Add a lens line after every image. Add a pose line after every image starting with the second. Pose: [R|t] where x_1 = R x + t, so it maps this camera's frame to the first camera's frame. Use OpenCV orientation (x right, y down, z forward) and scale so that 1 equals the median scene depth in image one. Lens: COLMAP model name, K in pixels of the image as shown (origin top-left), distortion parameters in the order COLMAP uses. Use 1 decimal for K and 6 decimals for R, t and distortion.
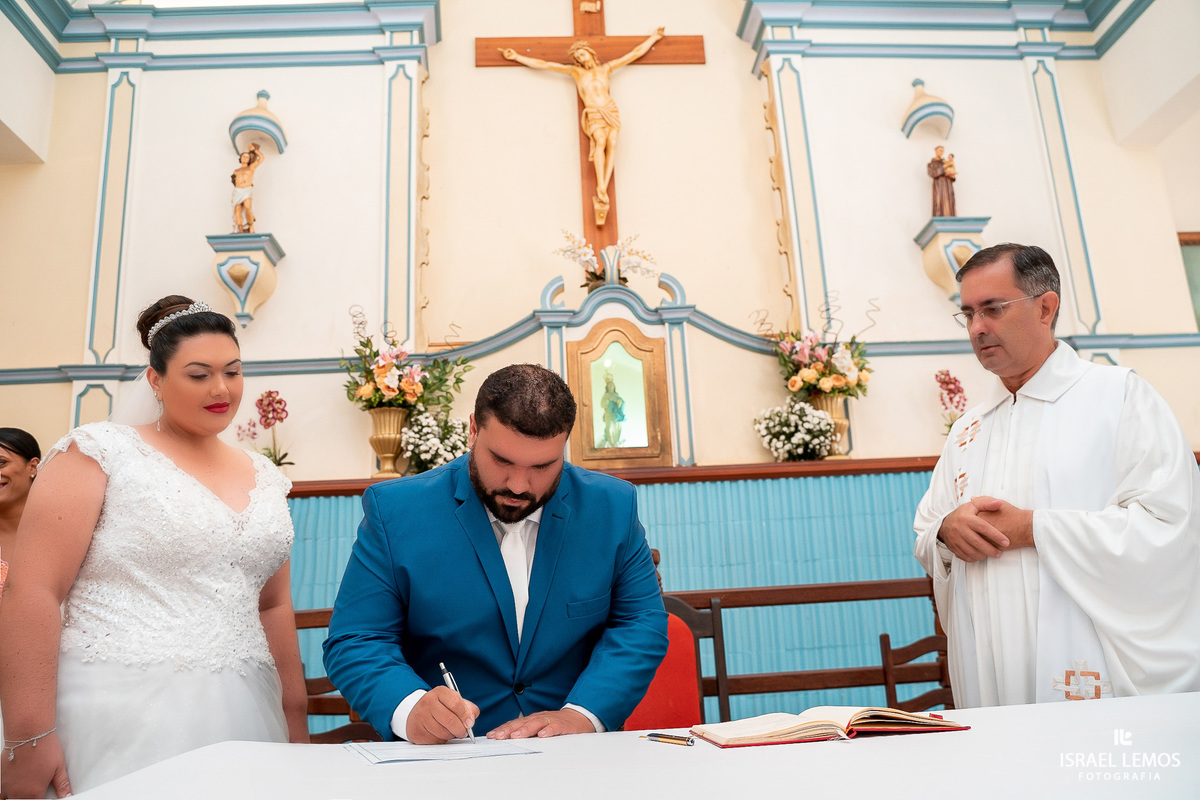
lens RADIAL K [[990.4, 0, 601.6], [0, 990.4, 399.1], [0, 0, 1]] dist [-0.117746, 0.094826]
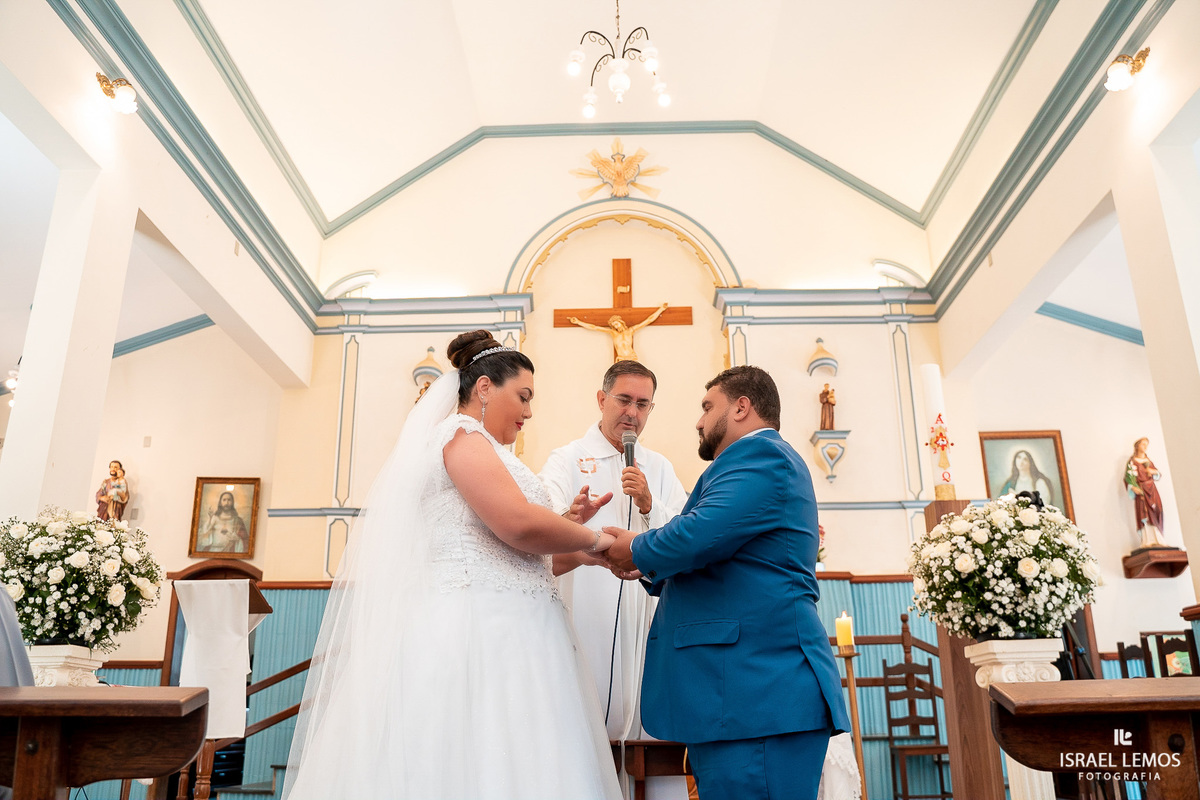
lens RADIAL K [[990.4, 0, 605.2], [0, 990.4, 385.2], [0, 0, 1]] dist [-0.117746, 0.094826]
pose [[0.996223, 0.014356, -0.085638, 0.118585], [-0.021653, 0.996154, -0.084898, -0.110525], [0.084090, 0.086432, 0.992703, -0.750441]]
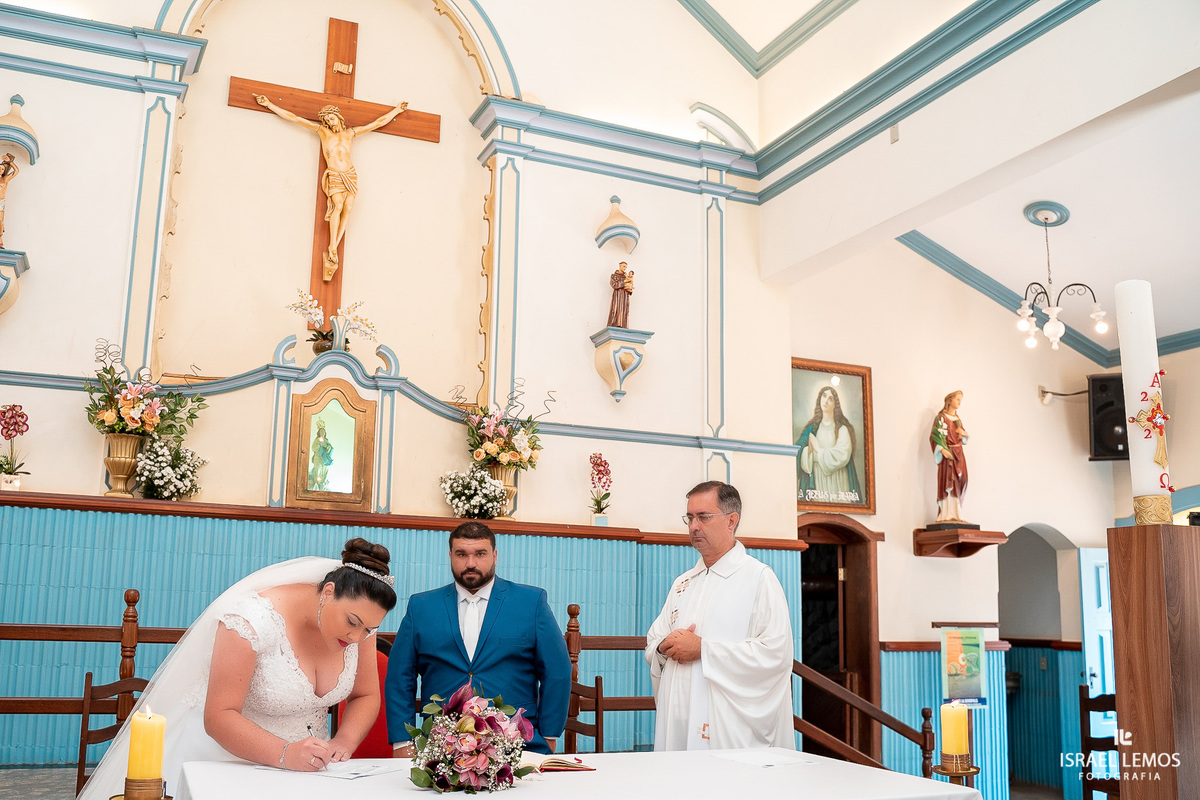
lens RADIAL K [[1078.1, 0, 561.5], [0, 1078.1, 444.7], [0, 0, 1]] dist [-0.114225, 0.088079]
pose [[0.940069, 0.123161, 0.317965, -0.120894], [-0.150350, 0.986666, 0.062336, -0.115498], [-0.306048, -0.106406, 0.946051, -0.258693]]
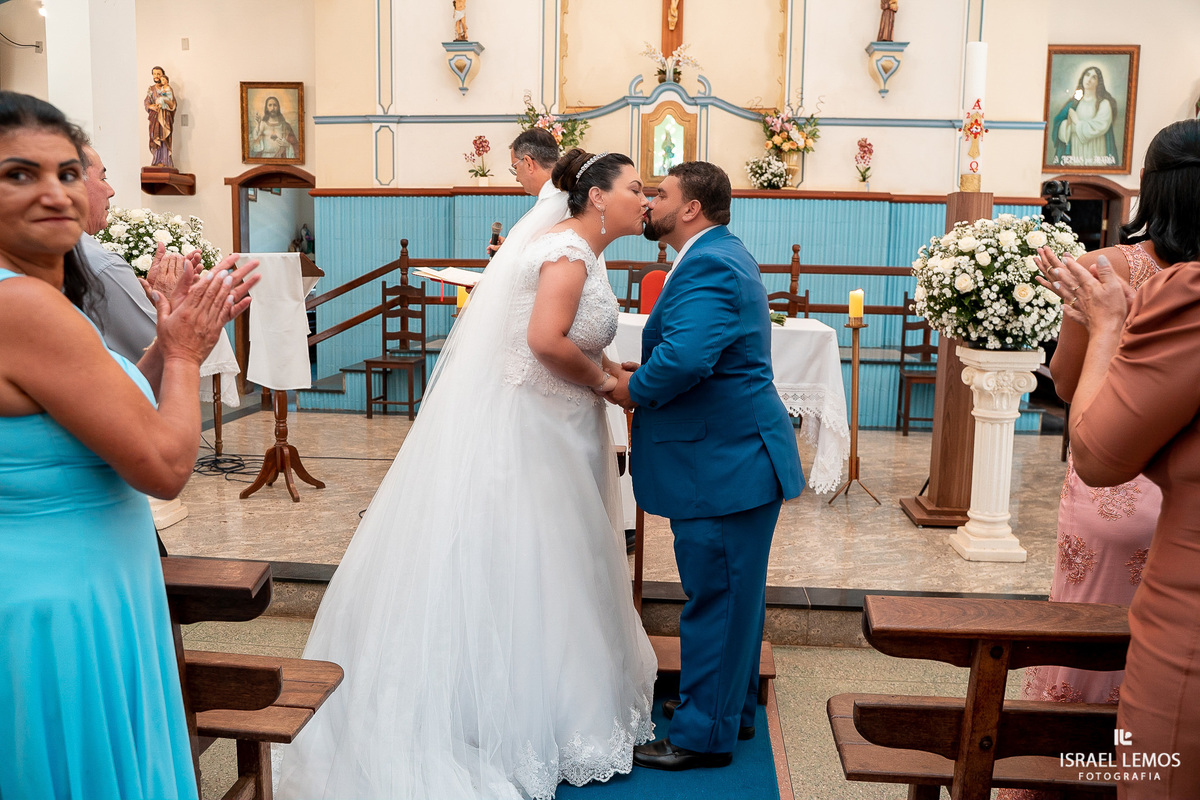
lens RADIAL K [[990.4, 0, 600.2], [0, 990.4, 407.9], [0, 0, 1]] dist [-0.117746, 0.094826]
pose [[0.988356, 0.086473, -0.125199, 0.146530], [-0.031000, 0.919995, 0.390703, -0.240349], [0.148967, -0.382272, 0.911963, -0.772525]]
